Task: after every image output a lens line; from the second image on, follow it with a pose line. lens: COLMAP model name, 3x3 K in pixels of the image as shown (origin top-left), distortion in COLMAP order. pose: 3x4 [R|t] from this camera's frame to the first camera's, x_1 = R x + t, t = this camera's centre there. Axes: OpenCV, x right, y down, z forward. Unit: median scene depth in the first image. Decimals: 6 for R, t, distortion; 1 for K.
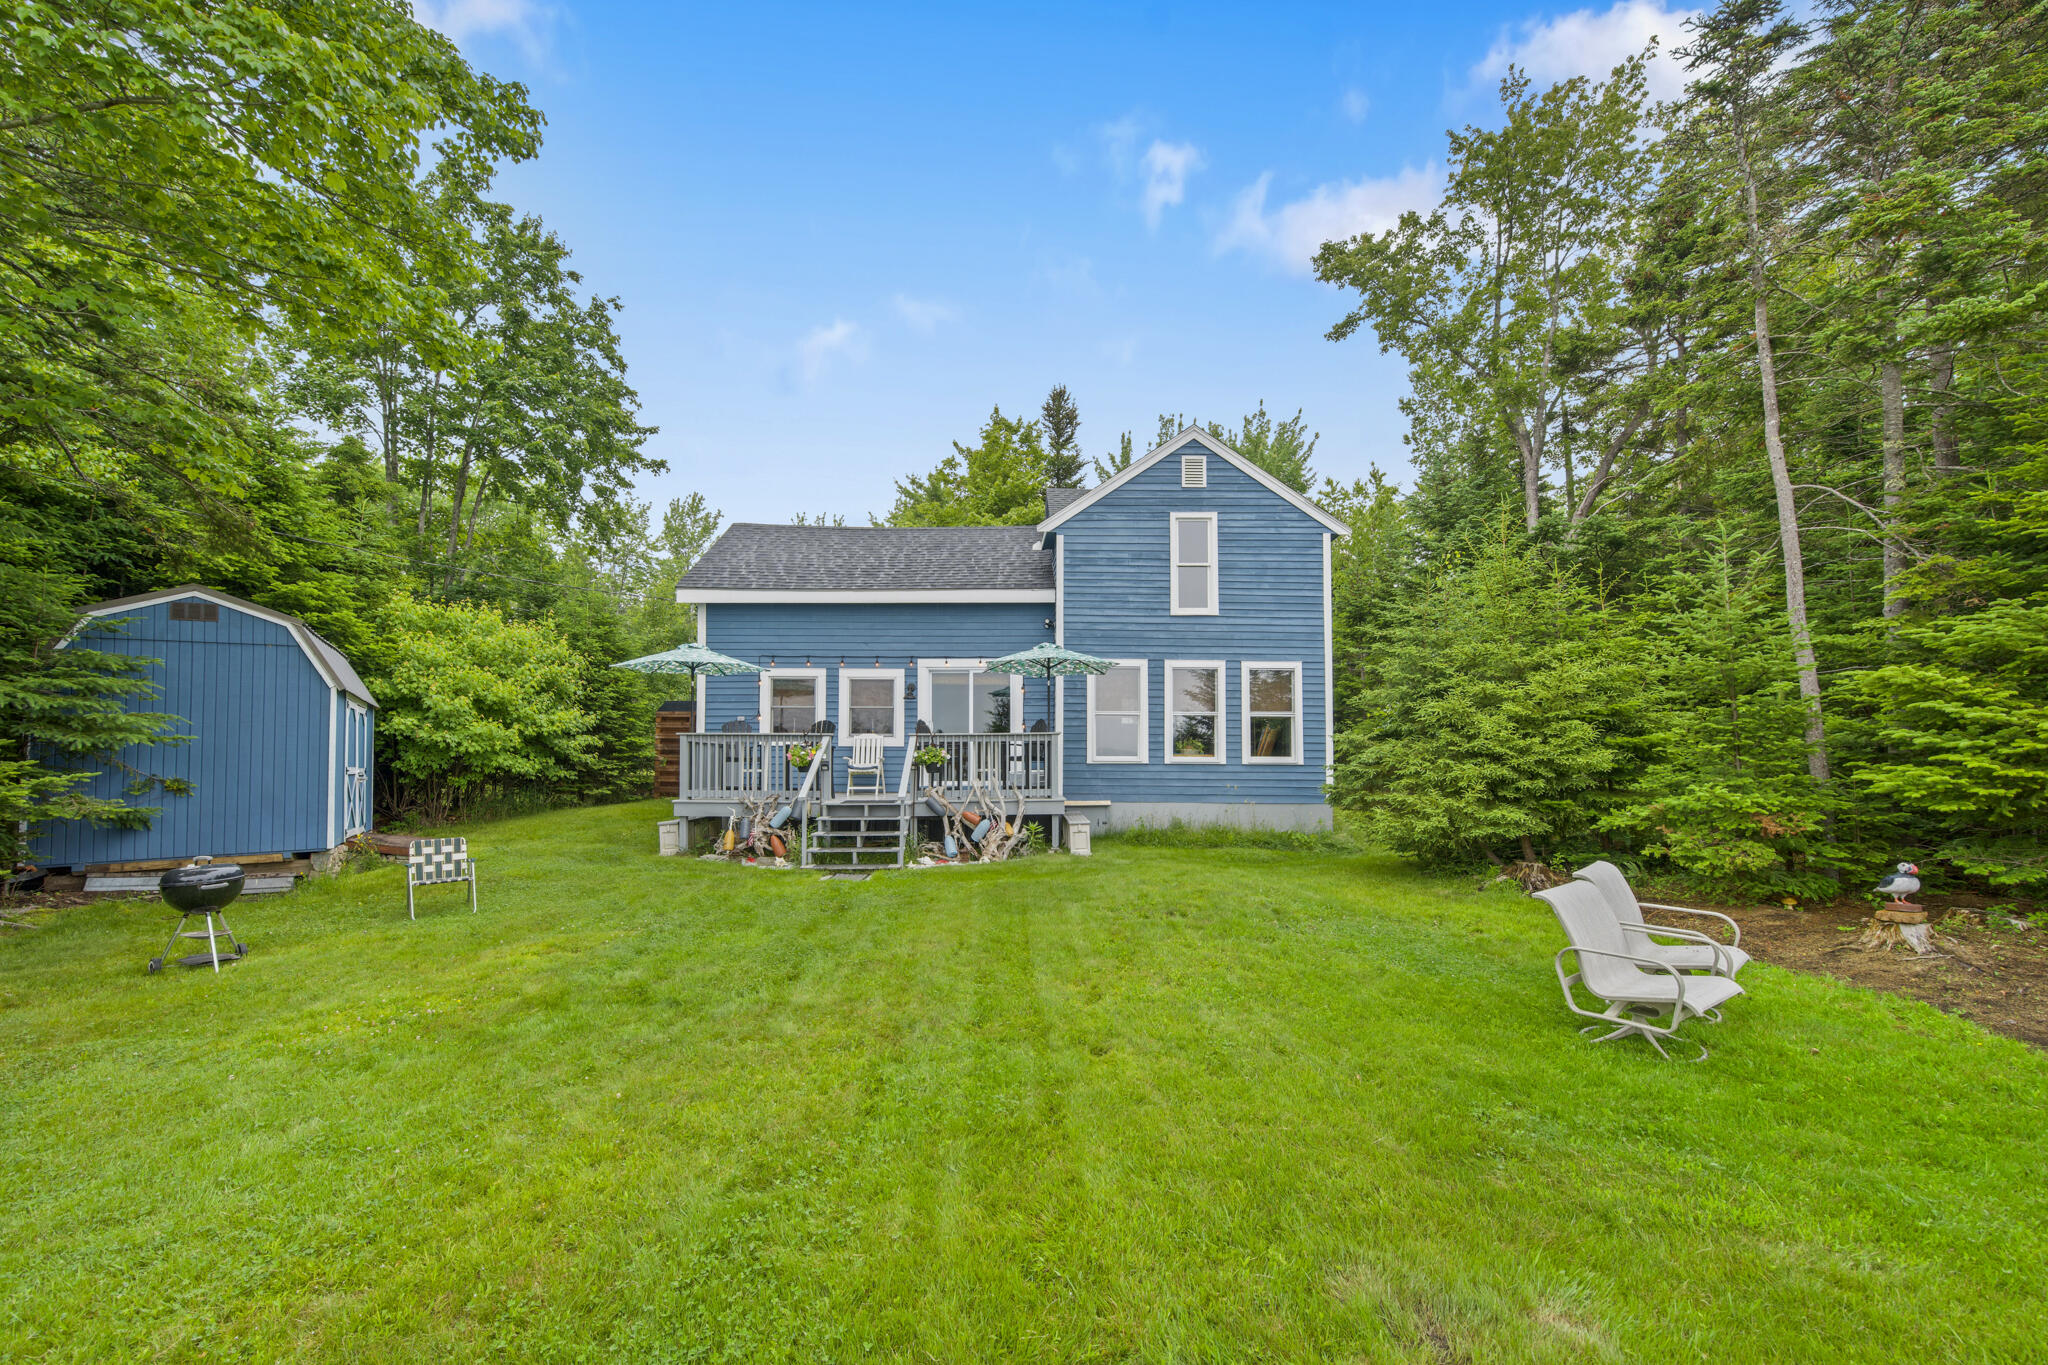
lens RADIAL K [[841.1, 0, 1019.4], [0, 841.1, 691.5], [0, 0, 1]] dist [0.000648, 0.000086]
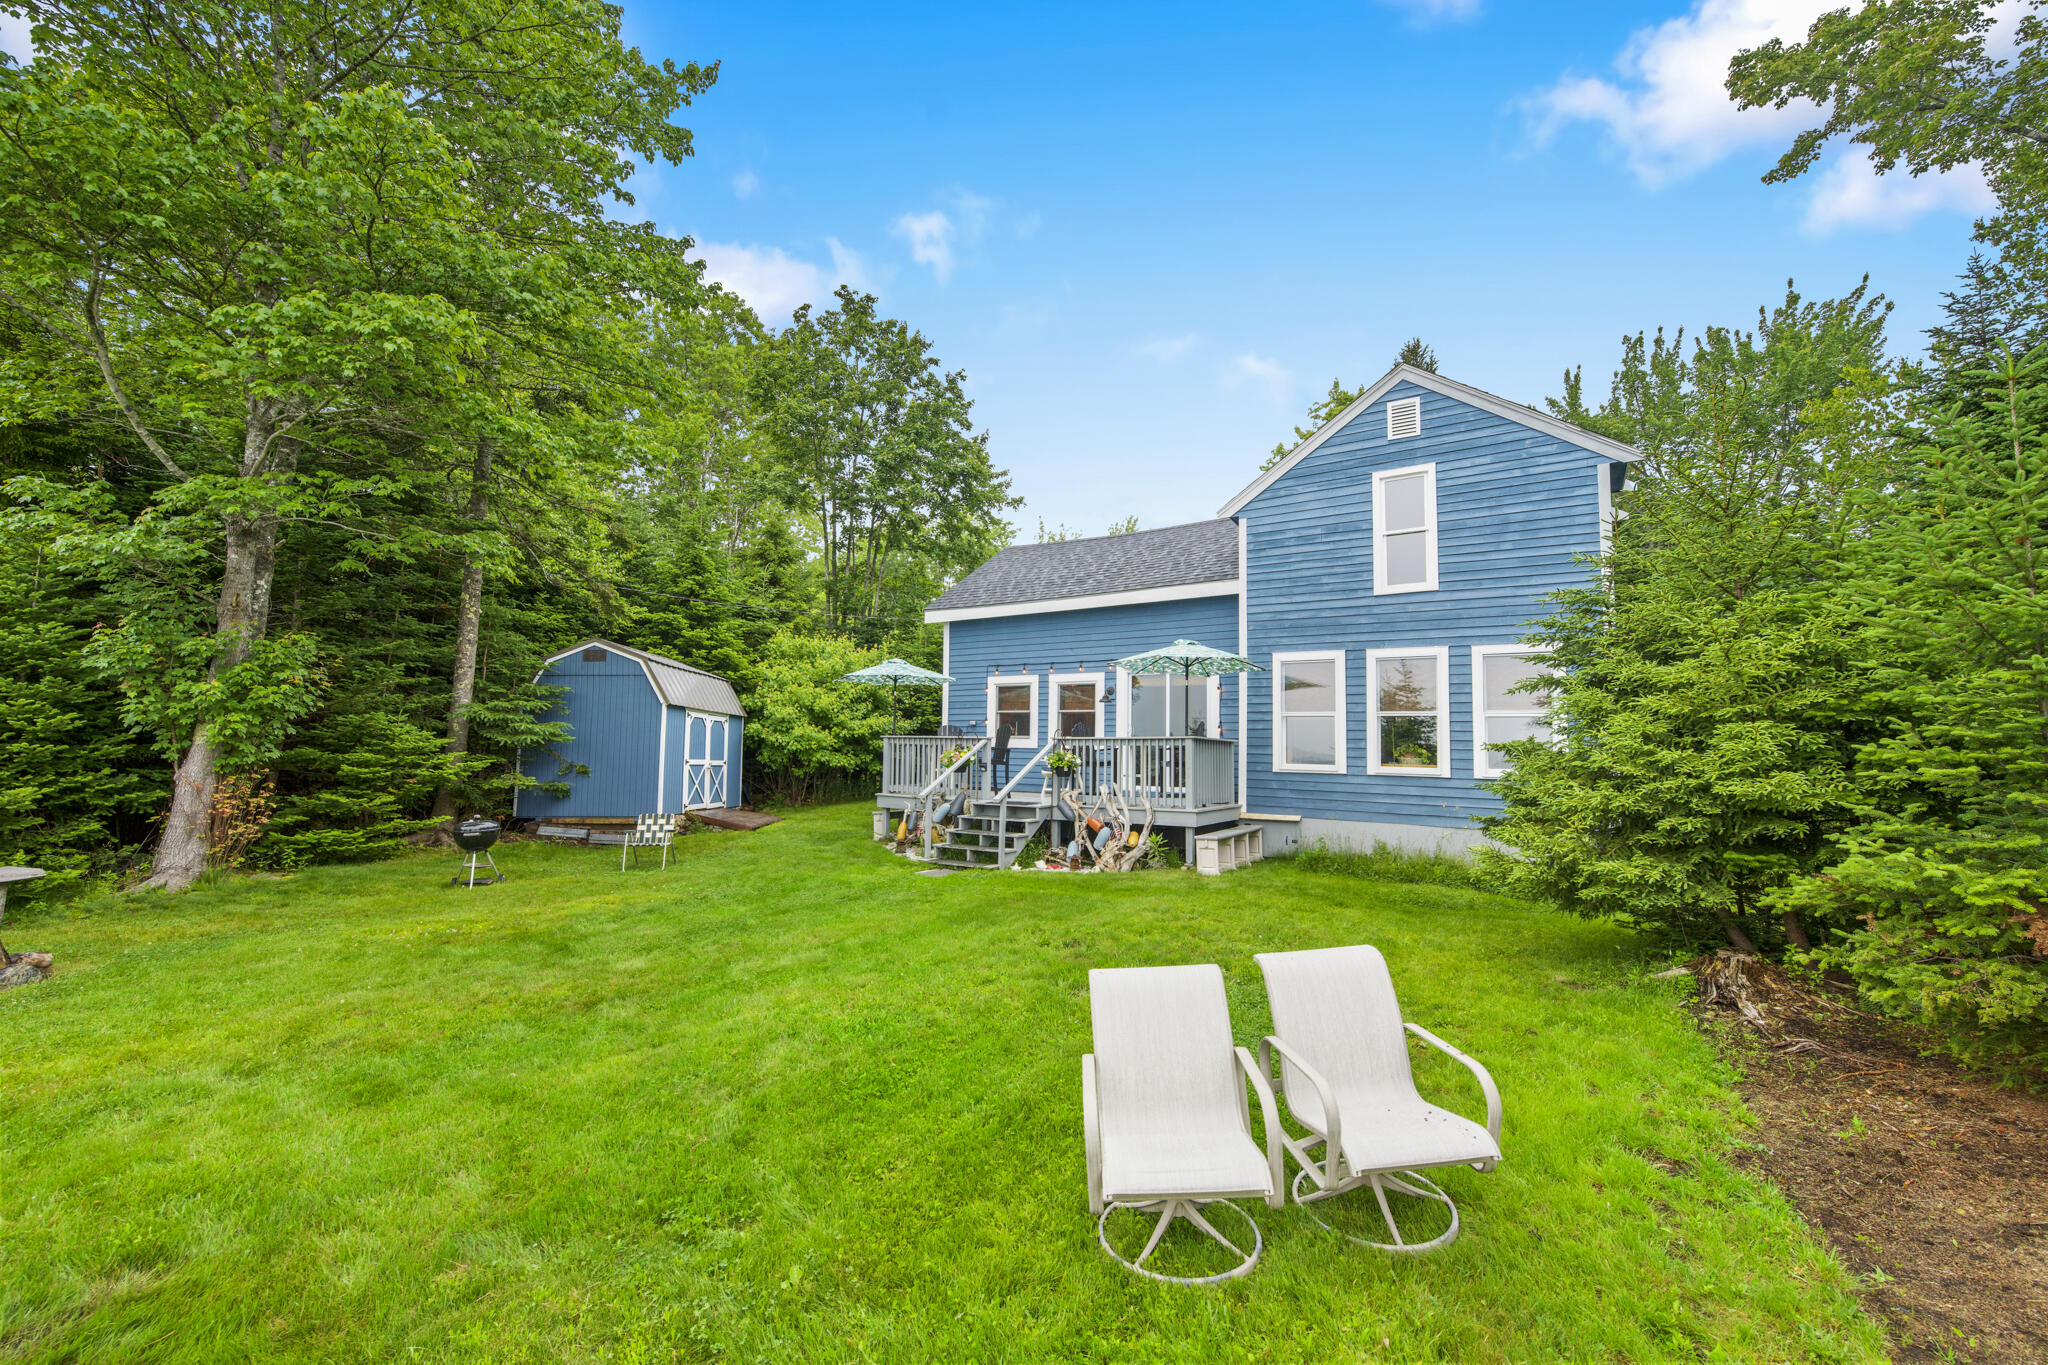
lens RADIAL K [[823.0, 0, 1031.2], [0, 823.0, 657.4], [0, 0, 1]] dist [0.000693, 0.000117]
pose [[0.830485, -0.048663, -0.554911, 0.348661], [0.025534, 0.998455, -0.049345, 0.002044], [0.556455, 0.026811, 0.830445, 0.135765]]
